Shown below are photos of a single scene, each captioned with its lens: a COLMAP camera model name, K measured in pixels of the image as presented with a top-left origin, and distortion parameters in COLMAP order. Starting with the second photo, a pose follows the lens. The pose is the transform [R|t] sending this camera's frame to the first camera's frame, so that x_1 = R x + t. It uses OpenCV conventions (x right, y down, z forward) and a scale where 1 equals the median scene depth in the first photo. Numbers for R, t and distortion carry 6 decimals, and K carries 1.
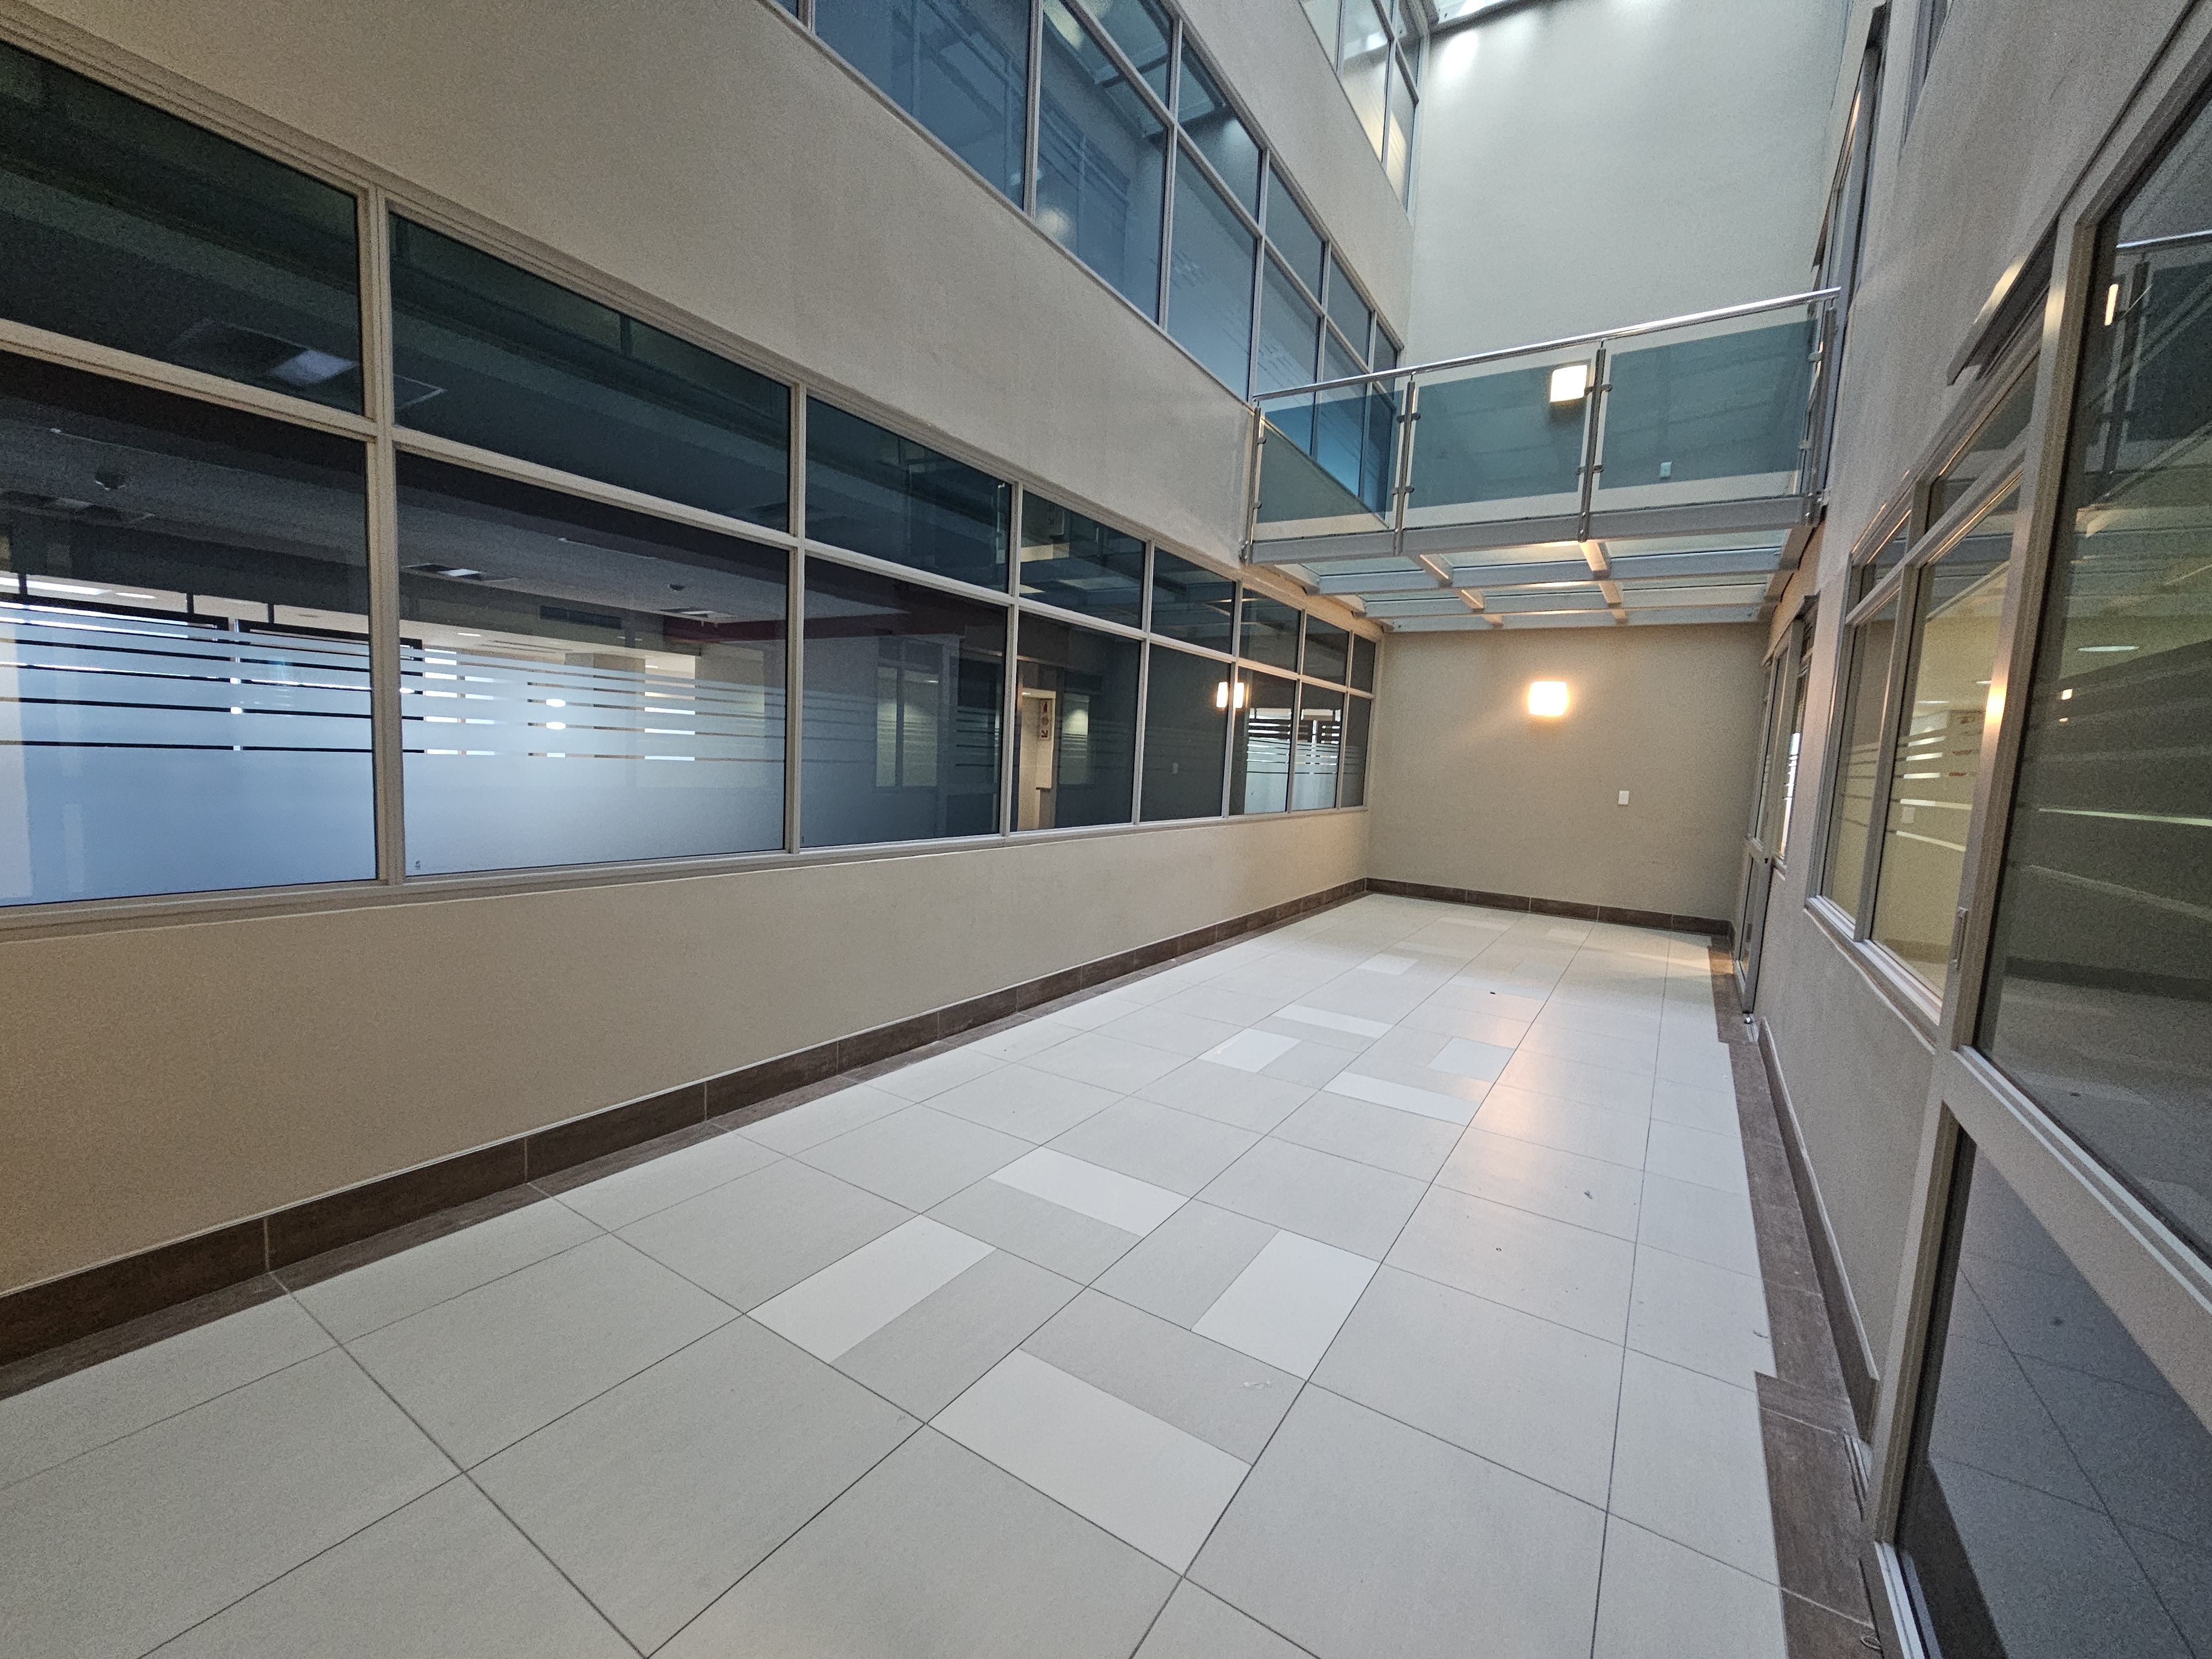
lens RADIAL K [[905.3, 0, 1107.4], [0, 905.3, 836.8], [0, 0, 1]] dist [-0.000414, -0.000403]
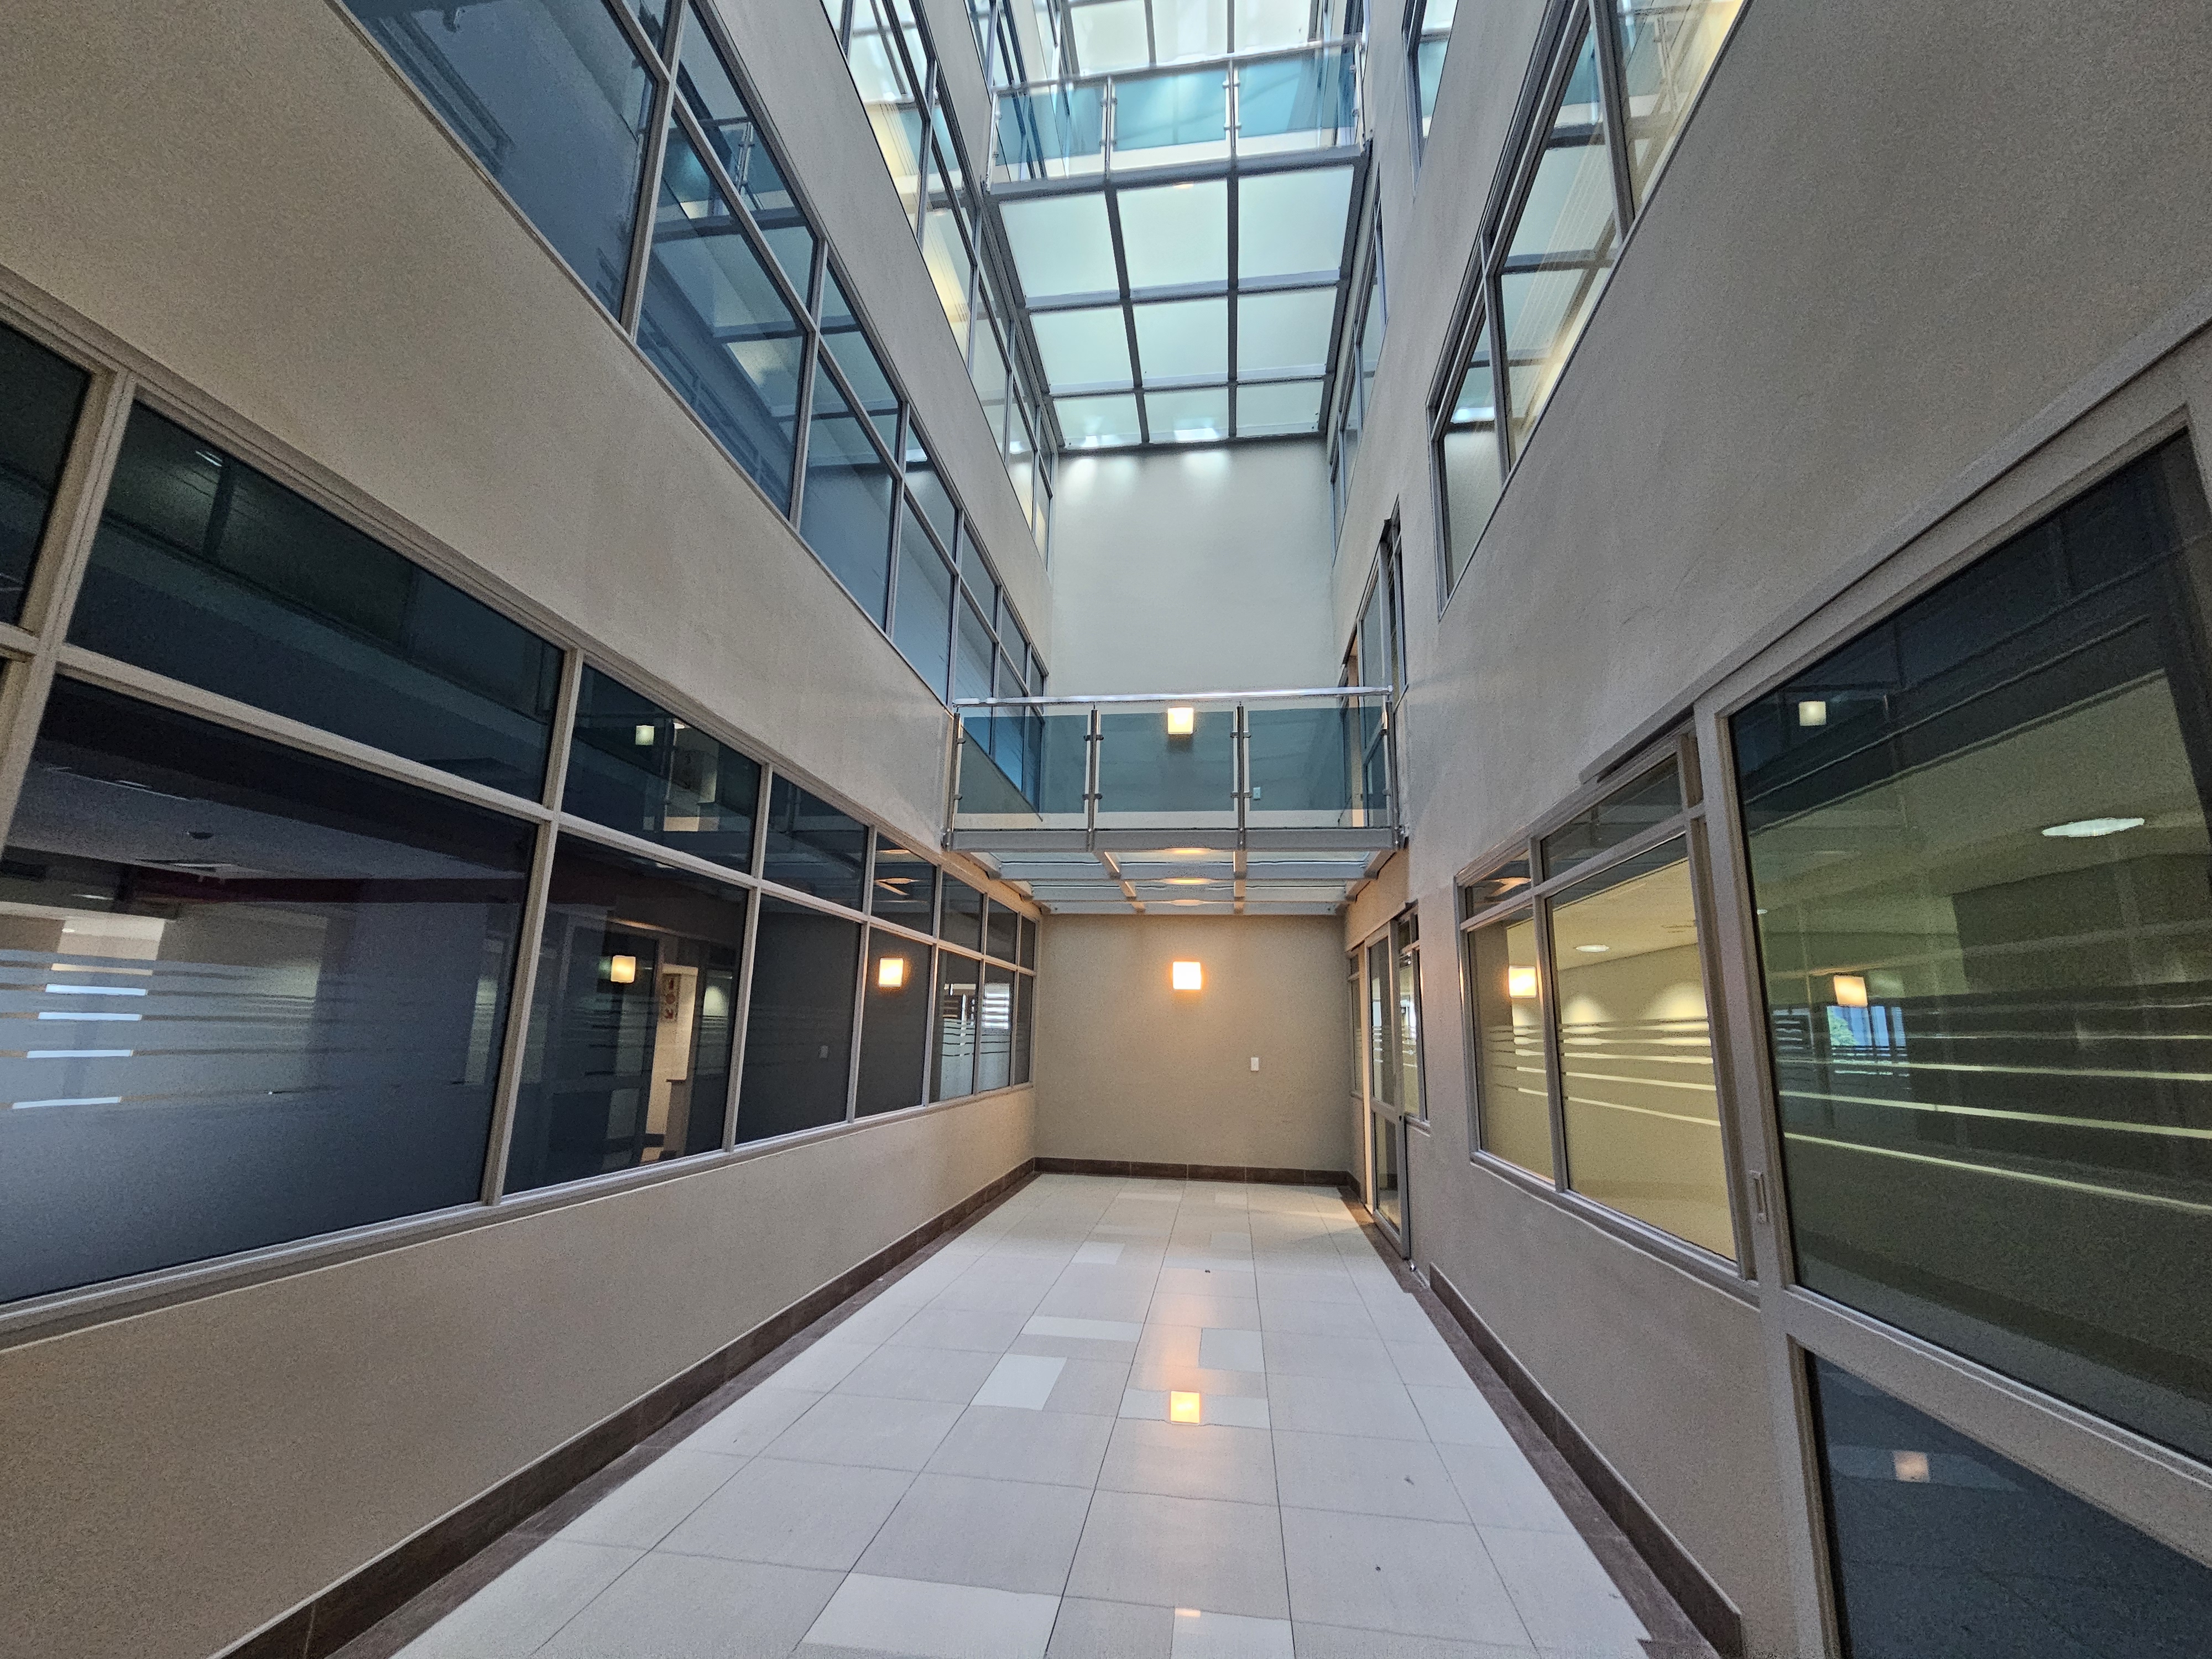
lens RADIAL K [[905.3, 0, 1106.5], [0, 905.3, 835.1], [0, 0, 1]] dist [-0.000414, -0.000403]
pose [[0.906309, 0.063194, 0.417865, -0.110276], [0.060971, 0.958861, -0.277250, -0.018915], [-0.418195, 0.276752, 0.865171, 0.022872]]
